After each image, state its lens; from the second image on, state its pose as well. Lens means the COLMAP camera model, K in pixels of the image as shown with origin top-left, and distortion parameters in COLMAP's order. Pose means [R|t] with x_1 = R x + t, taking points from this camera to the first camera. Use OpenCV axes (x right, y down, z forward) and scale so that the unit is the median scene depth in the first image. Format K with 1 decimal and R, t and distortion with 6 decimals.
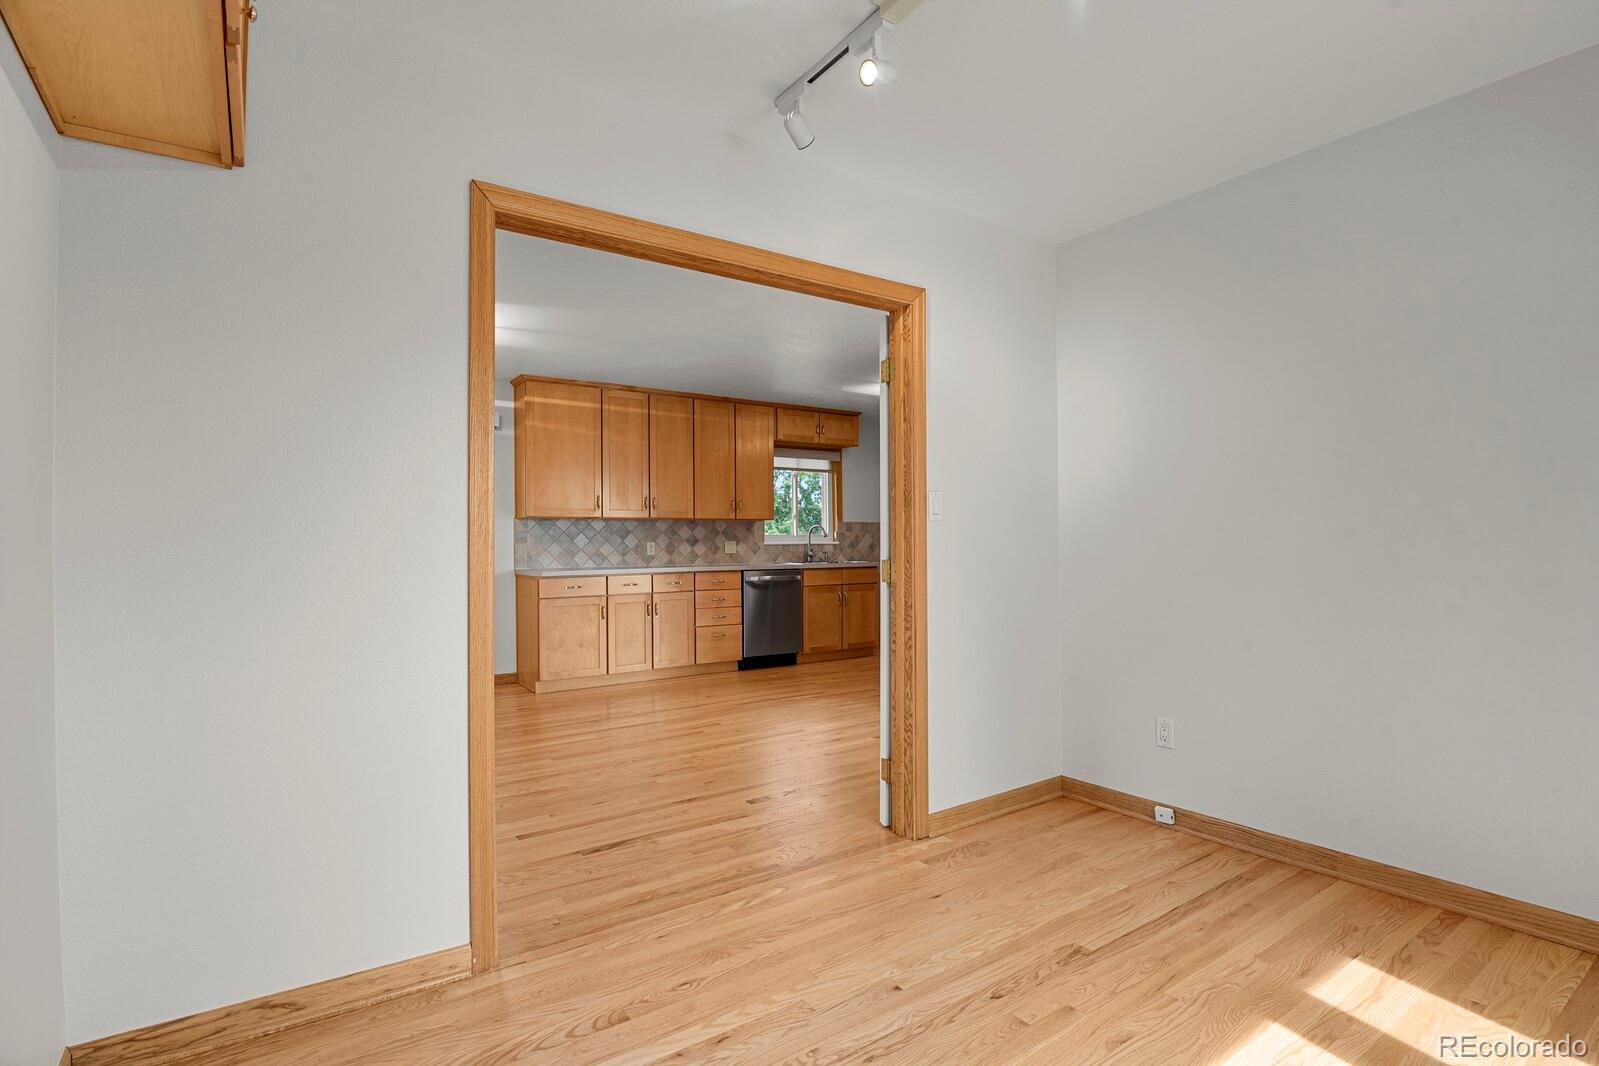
lens RADIAL K [[784.5, 0, 797.0], [0, 784.5, 540.5], [0, 0, 1]] dist [-0.024482, -0.004519]
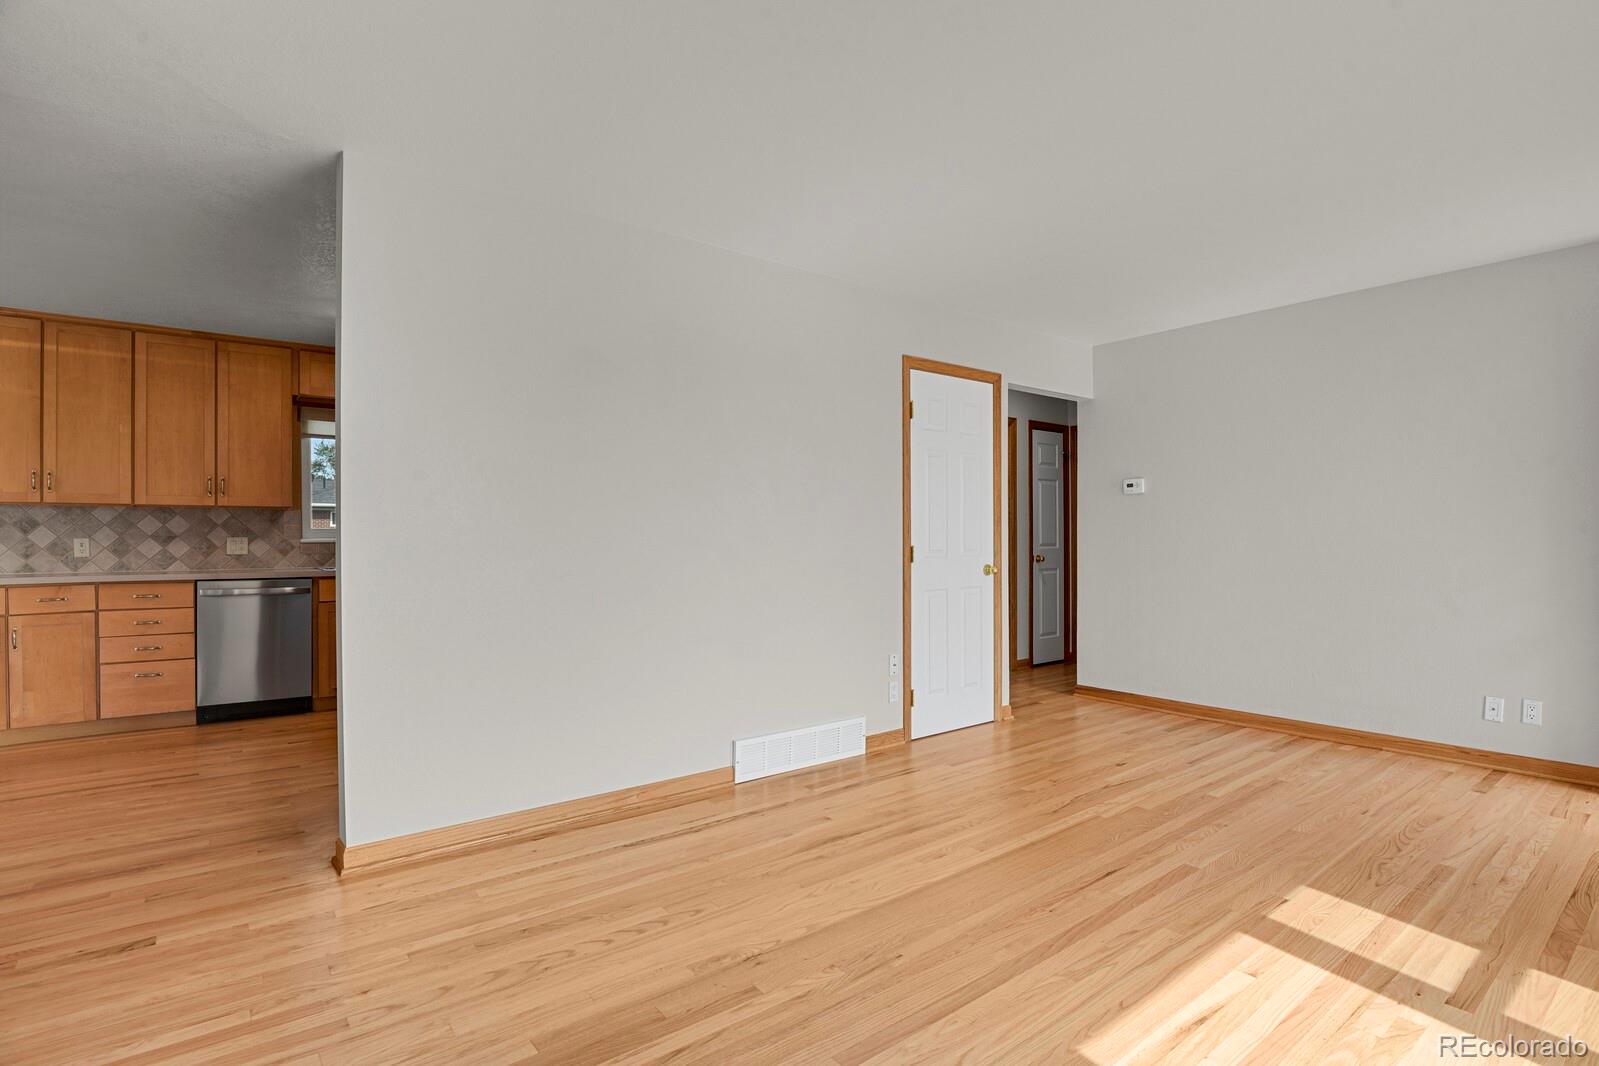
lens RADIAL K [[784.5, 0, 805.0], [0, 784.5, 536.6], [0, 0, 1]] dist [-0.024482, -0.004519]
pose [[0.997598, 0.004599, 0.069121, 0.409409], [-0.004671, 0.999989, 0.000876, -0.003144], [-0.069117, -0.001197, 0.997608, 0.283561]]
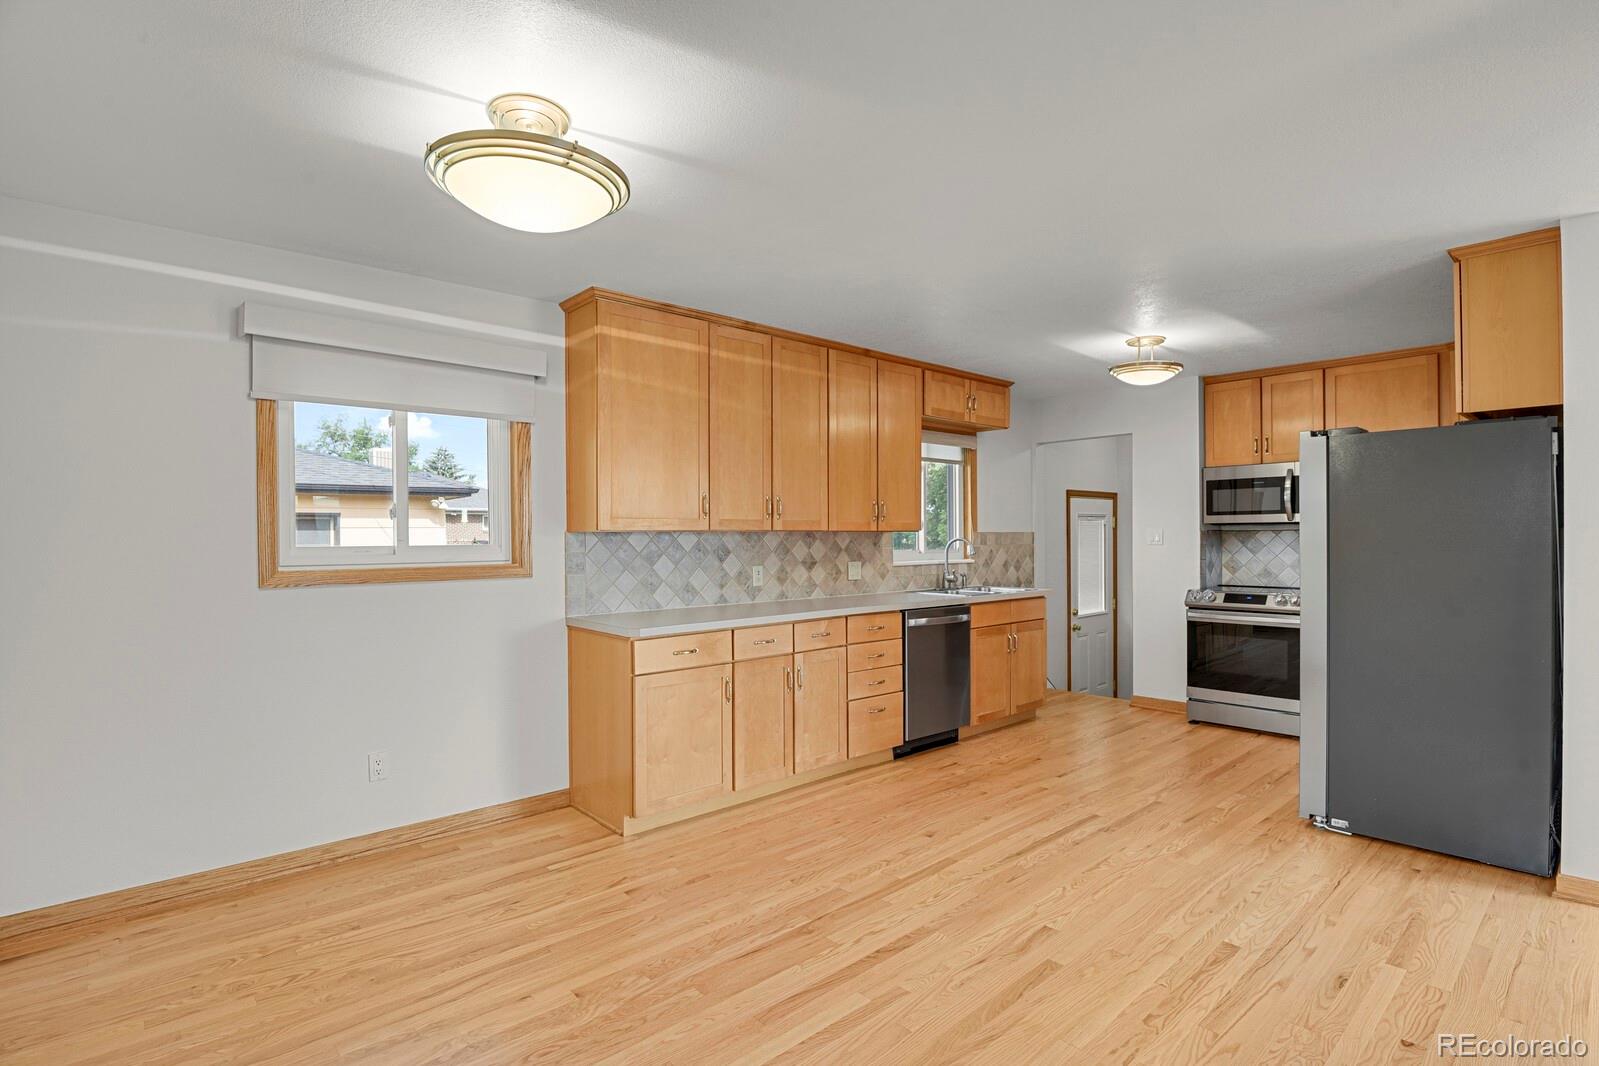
lens RADIAL K [[784.5, 0, 795.7], [0, 784.5, 543.4], [0, 0, 1]] dist [-0.024482, -0.004519]
pose [[0.991835, 0.002746, 0.127501, -0.240696], [-0.004552, 0.999893, 0.013879, -0.026470], [-0.127449, -0.014346, 0.991741, 0.349029]]
